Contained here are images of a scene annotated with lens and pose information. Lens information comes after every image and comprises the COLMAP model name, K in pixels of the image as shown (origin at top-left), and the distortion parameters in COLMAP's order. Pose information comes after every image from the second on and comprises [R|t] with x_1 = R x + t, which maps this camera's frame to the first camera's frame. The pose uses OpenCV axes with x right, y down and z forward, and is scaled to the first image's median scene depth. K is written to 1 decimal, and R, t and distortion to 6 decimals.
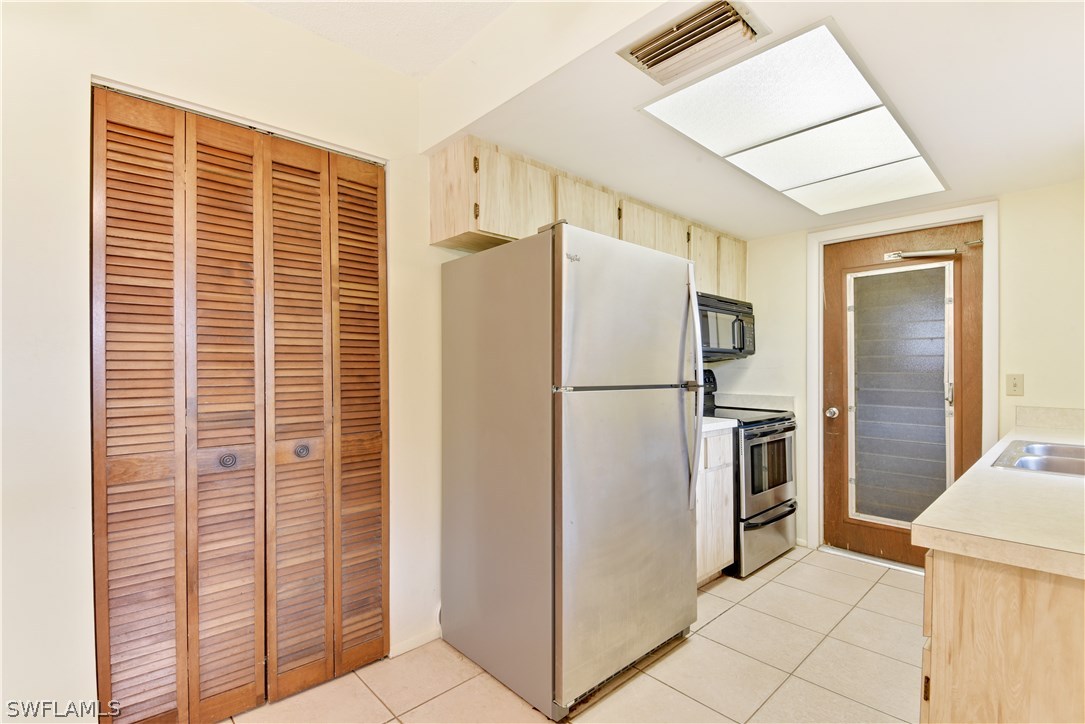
lens RADIAL K [[500.6, 0, 531.4], [0, 500.6, 366.3], [0, 0, 1]] dist [0.027294, -0.011716]
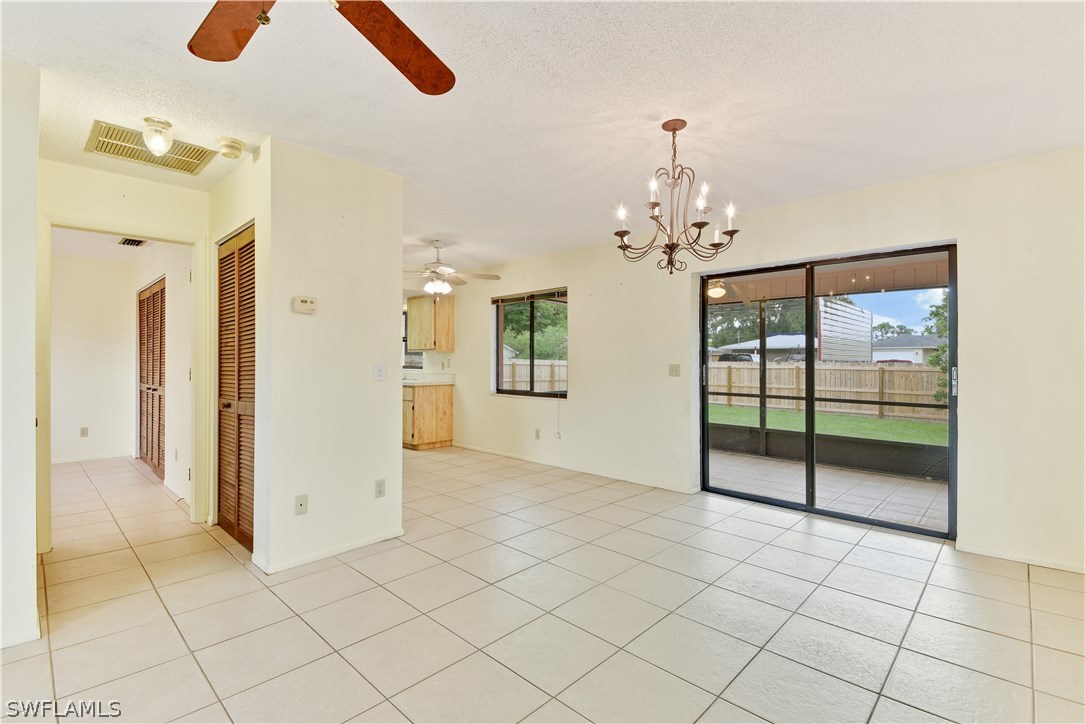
lens RADIAL K [[500.6, 0, 542.0], [0, 500.6, 354.6], [0, 0, 1]] dist [0.027294, -0.011716]
pose [[-0.068855, 0.012481, 0.997549, -1.904931], [0.002203, 0.999921, -0.012359, 0.005235], [-0.997624, 0.001347, -0.068877, -0.074418]]
